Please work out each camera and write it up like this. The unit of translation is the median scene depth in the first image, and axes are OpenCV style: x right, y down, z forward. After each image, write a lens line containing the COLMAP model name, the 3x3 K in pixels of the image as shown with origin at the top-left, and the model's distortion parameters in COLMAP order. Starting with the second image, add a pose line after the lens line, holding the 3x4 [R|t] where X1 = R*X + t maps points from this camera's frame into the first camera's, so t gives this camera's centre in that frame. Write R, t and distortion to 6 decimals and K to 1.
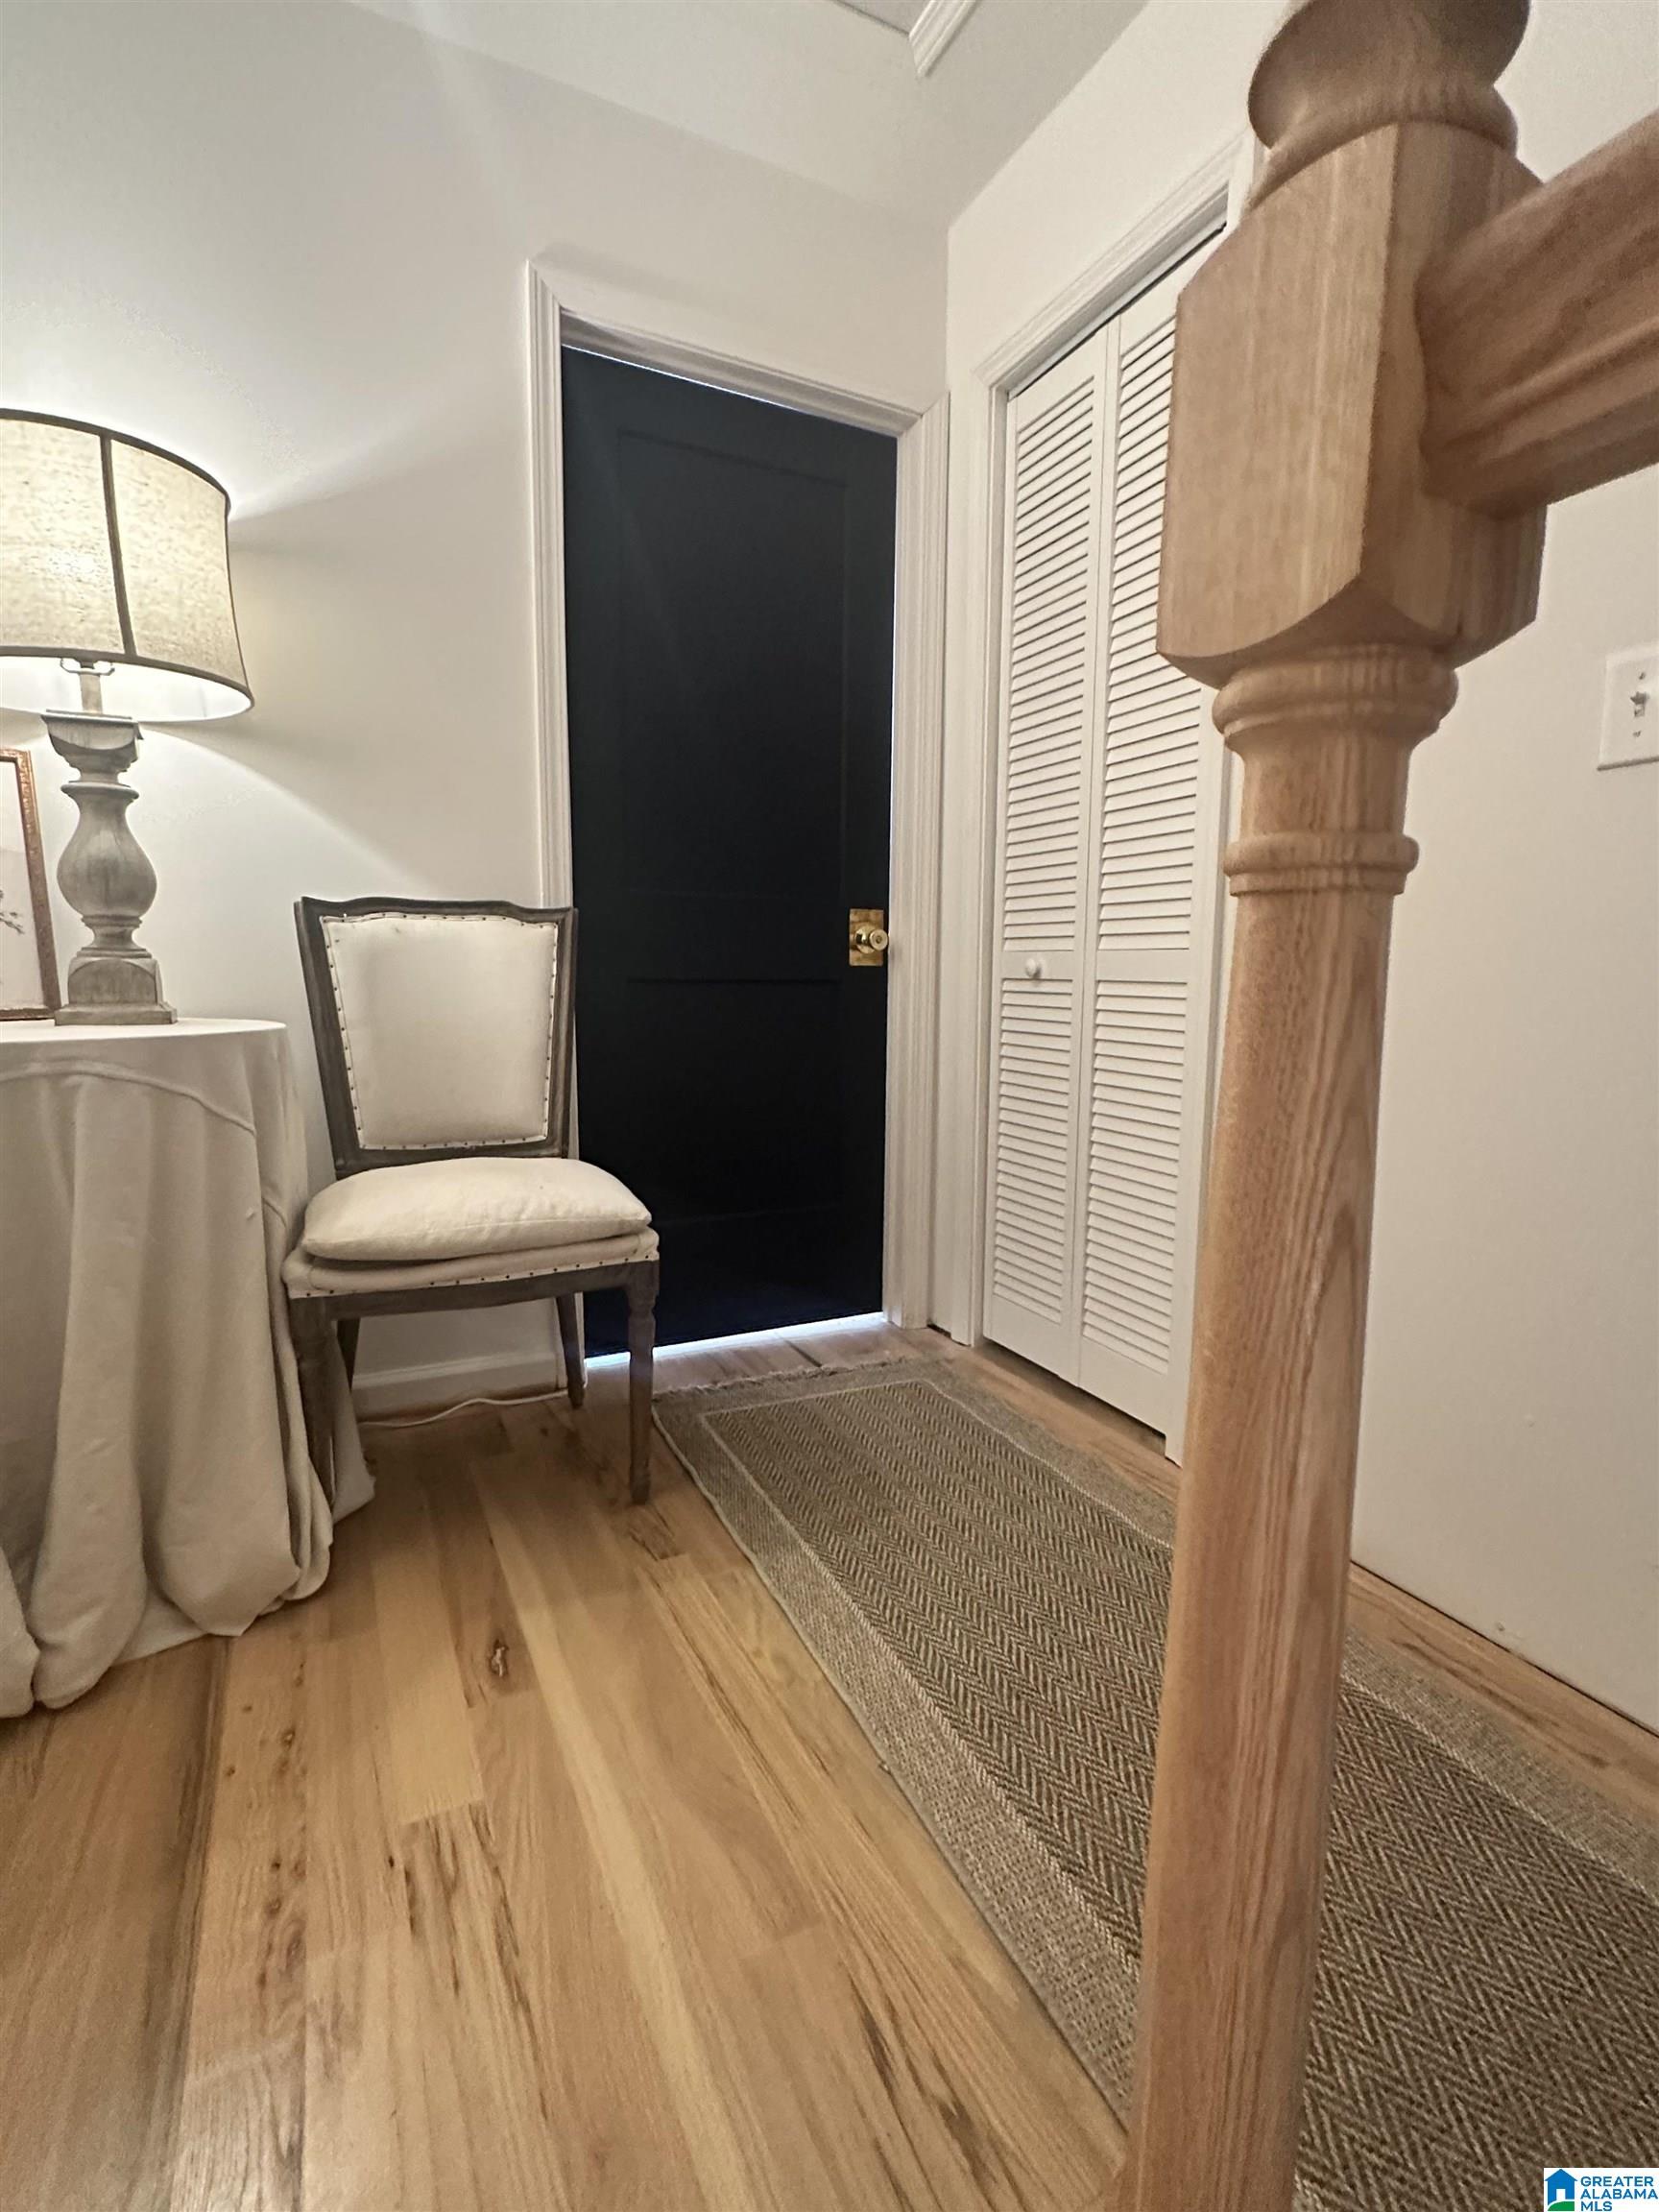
lens RADIAL K [[1035.5, 0, 835.7], [0, 1035.5, 1083.6], [0, 0, 1]] dist [0.001950, -0.000462]
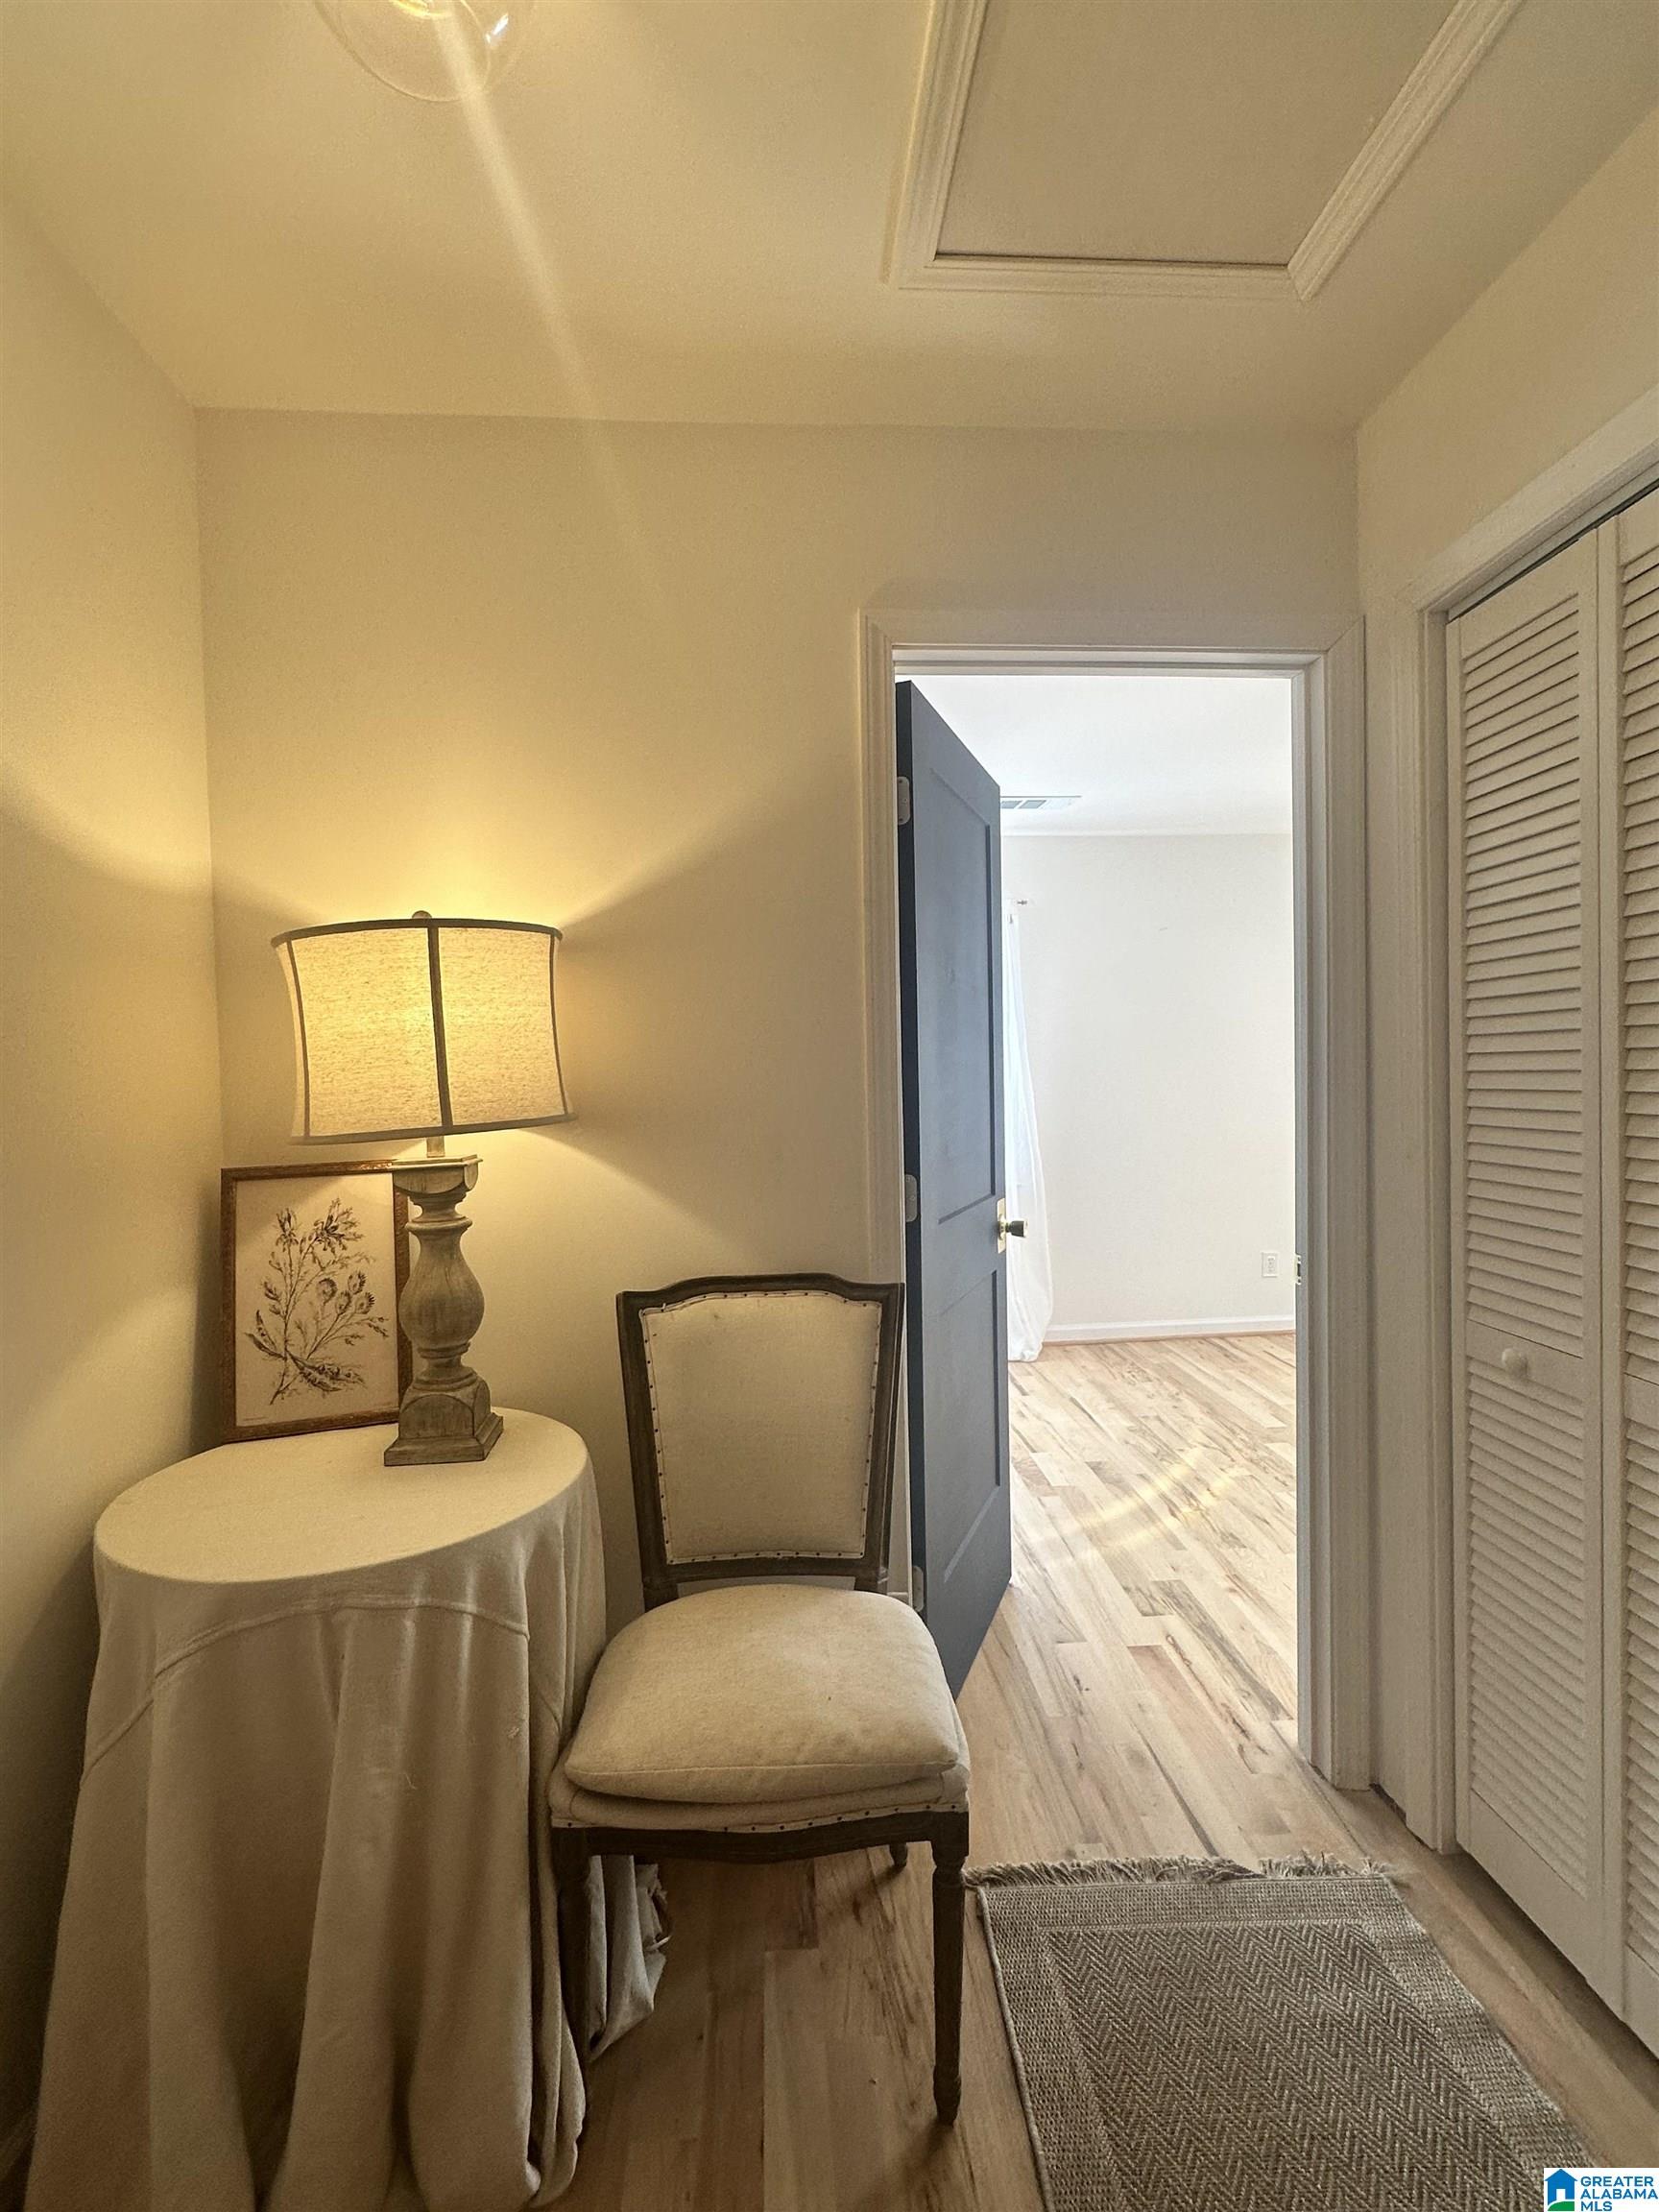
lens RADIAL K [[1035.5, 0, 835.7], [0, 1035.5, 1083.6], [0, 0, 1]] dist [0.001950, -0.000462]
pose [[0.919919, -0.017233, -0.391731, 0.059395], [-0.020824, 0.995477, -0.092695, -0.329058], [0.391556, 0.093429, 0.915399, 0.194968]]
